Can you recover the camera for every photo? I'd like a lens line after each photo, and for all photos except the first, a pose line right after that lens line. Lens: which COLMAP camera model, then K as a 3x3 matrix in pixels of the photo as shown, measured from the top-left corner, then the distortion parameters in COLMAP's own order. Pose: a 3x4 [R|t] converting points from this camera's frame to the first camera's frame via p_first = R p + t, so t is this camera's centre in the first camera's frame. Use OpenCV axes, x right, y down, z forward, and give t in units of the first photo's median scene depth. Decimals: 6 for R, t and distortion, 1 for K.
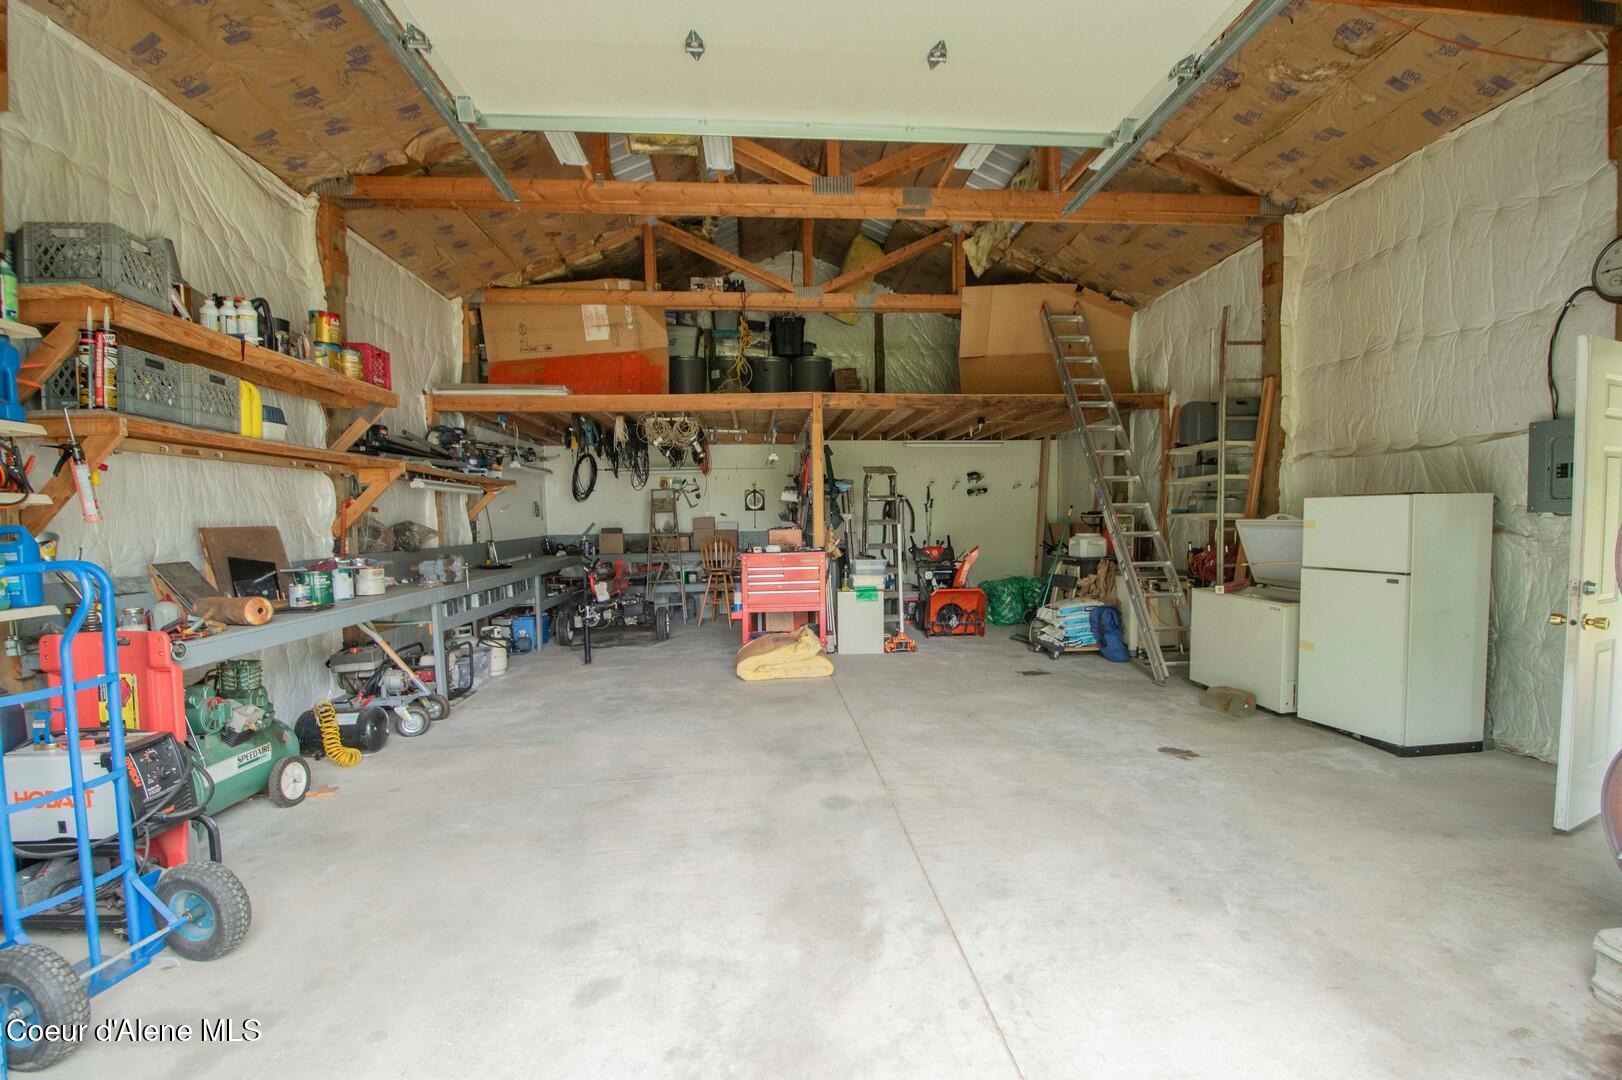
lens RADIAL K [[770.4, 0, 822.4], [0, 770.4, 555.5], [0, 0, 1]] dist [-0.010882, -0.011459]
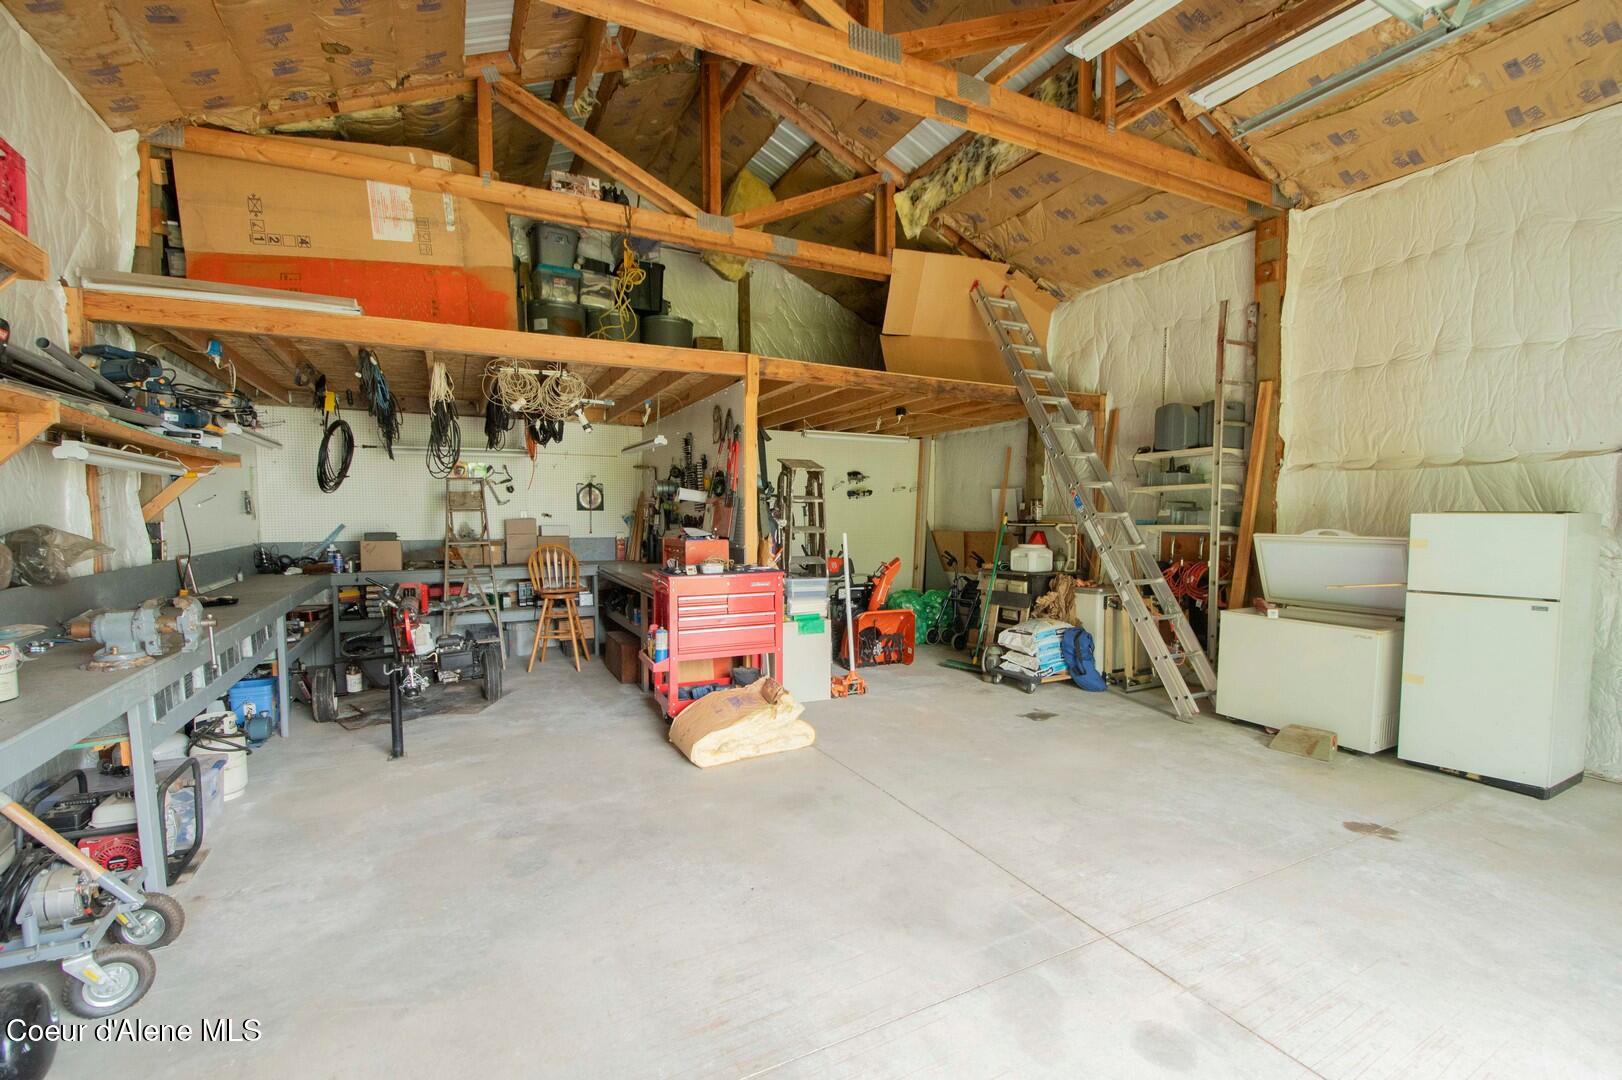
lens RADIAL K [[770.4, 0, 878.6], [0, 770.4, 557.1], [0, 0, 1]] dist [-0.010882, -0.011459]
pose [[0.917033, -0.004661, 0.398783, -0.209102], [0.004142, 0.999989, 0.002163, -0.020398], [-0.398789, -0.000332, 0.917043, 0.303846]]
